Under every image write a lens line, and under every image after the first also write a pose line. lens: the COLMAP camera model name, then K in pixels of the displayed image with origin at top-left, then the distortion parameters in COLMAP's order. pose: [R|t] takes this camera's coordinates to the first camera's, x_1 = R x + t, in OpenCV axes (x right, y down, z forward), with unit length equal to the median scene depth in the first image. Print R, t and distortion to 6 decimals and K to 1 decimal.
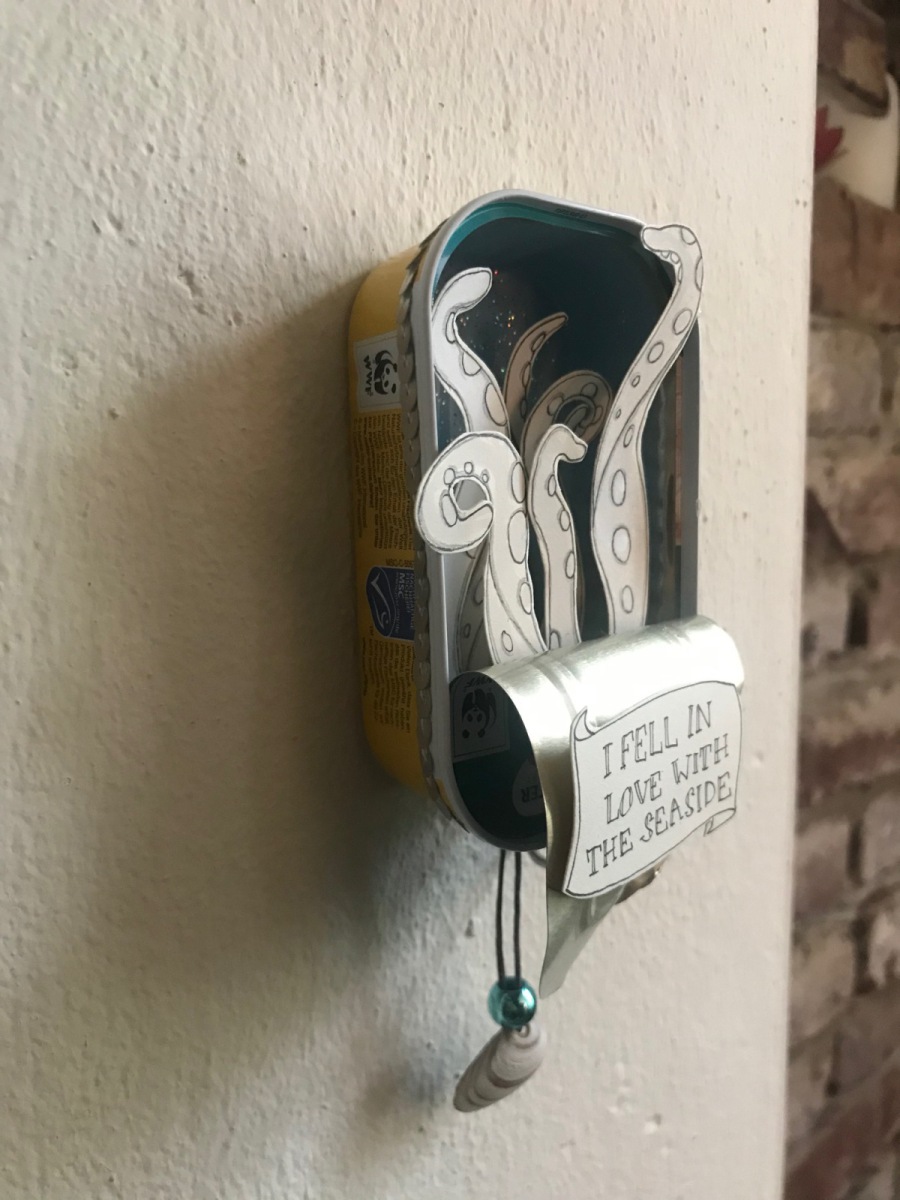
lens RADIAL K [[1028.8, 0, 456.8], [0, 1028.8, 595.5], [0, 0, 1]] dist [-0.058648, 0.098865]
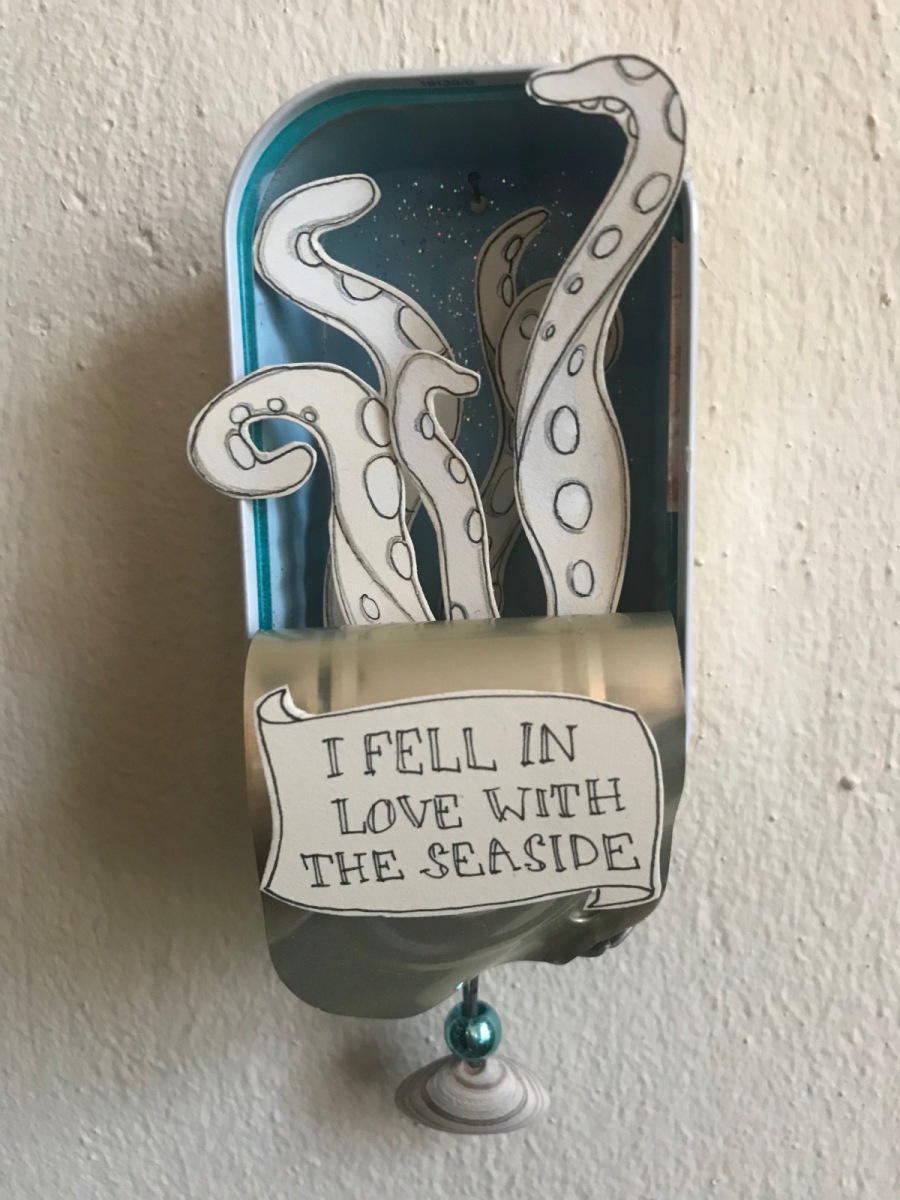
lens RADIAL K [[1028.8, 0, 456.8], [0, 1028.8, 595.5], [0, 0, 1]] dist [-0.058648, 0.098865]
pose [[0.674552, 0.113602, -0.729434, 0.782782], [-0.084131, 0.993481, 0.076924, -0.040366], [0.733418, 0.009478, 0.679712, 0.493614]]
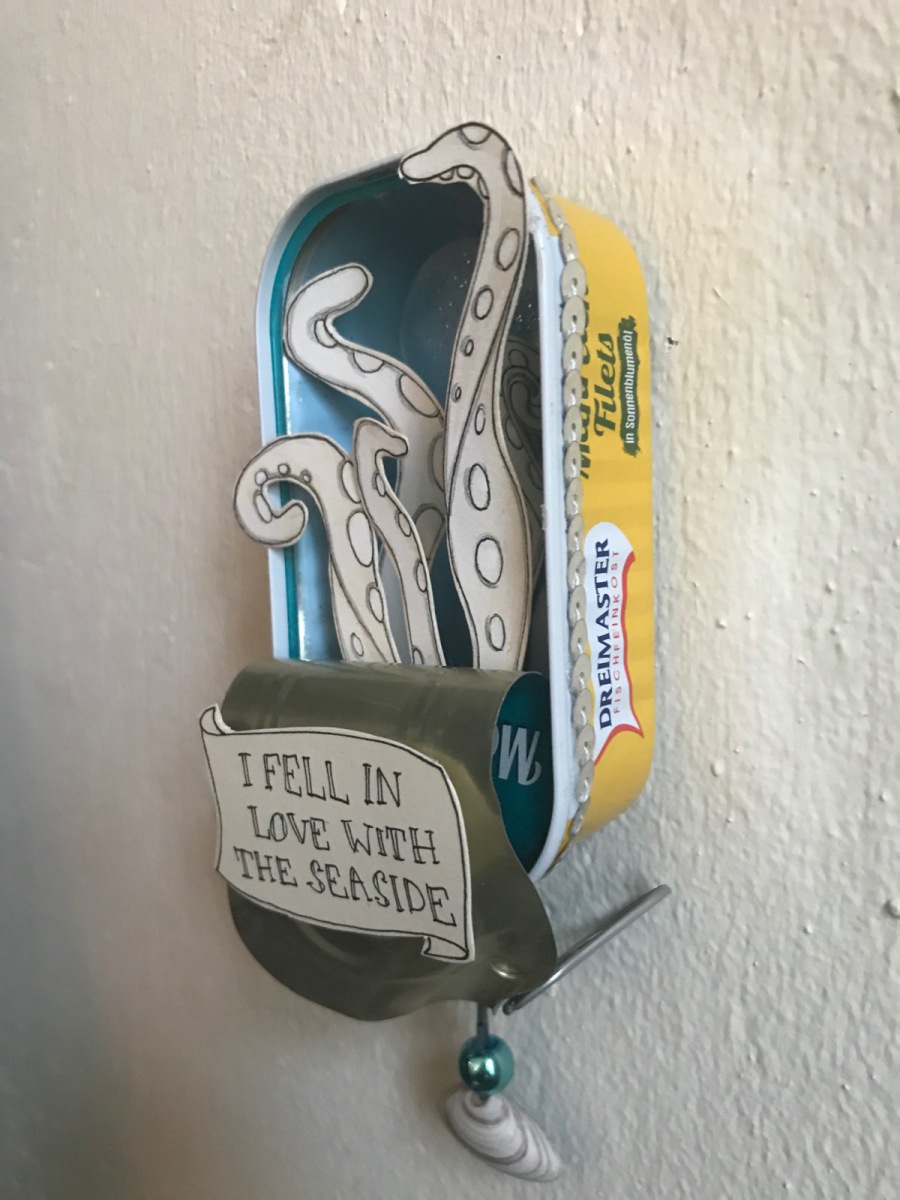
lens RADIAL K [[1028.8, 0, 456.8], [0, 1028.8, 595.5], [0, 0, 1]] dist [-0.058648, 0.098865]
pose [[0.101938, 0.120356, -0.987483, 1.085774], [-0.081362, 0.990337, 0.112305, -0.127266], [0.991458, 0.068895, 0.110745, 1.049394]]
